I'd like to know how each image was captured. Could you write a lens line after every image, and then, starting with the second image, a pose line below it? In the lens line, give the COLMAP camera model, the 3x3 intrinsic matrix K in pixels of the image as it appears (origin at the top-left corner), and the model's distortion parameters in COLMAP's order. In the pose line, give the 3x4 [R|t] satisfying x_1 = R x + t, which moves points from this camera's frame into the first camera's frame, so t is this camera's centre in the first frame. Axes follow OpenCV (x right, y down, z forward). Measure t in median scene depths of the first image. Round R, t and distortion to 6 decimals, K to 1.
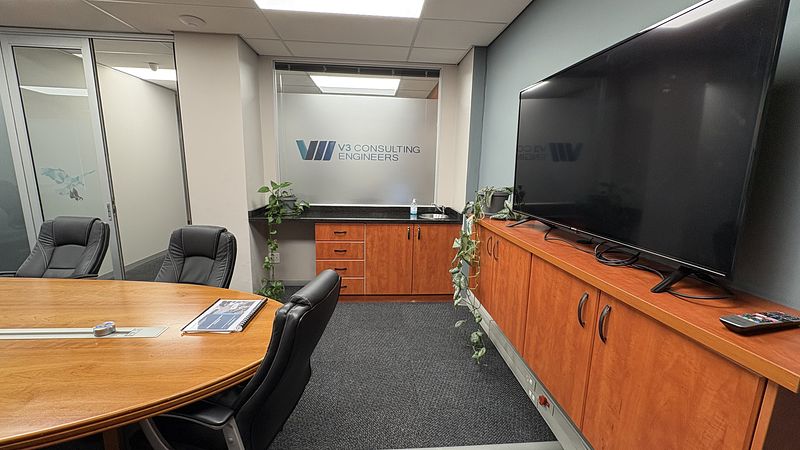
lens RADIAL K [[319.8, 0, 400.0], [0, 319.8, 225.0], [0, 0, 1]] dist [-0.000483, -0.000097]
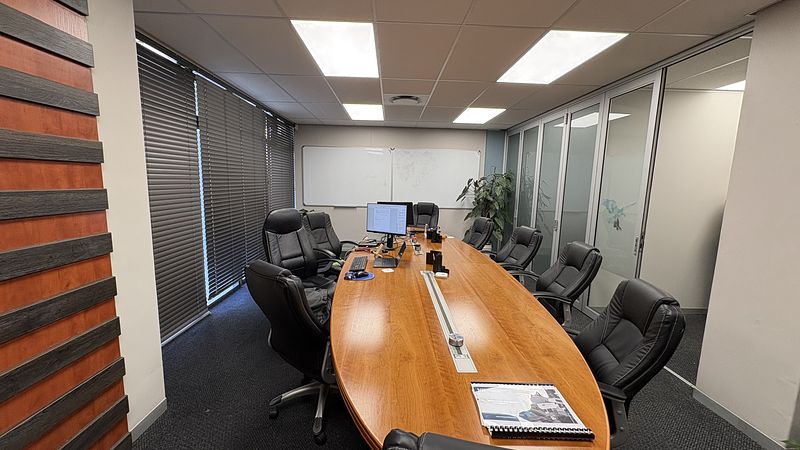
lens RADIAL K [[319.8, 0, 400.0], [0, 319.8, 225.0], [0, 0, 1]] dist [-0.000483, -0.000097]
pose [[-0.049634, 0.111212, -0.992556, 0.079261], [-0.208496, 0.970733, 0.119193, -0.080865], [0.976763, 0.212860, -0.024994, 0.378283]]
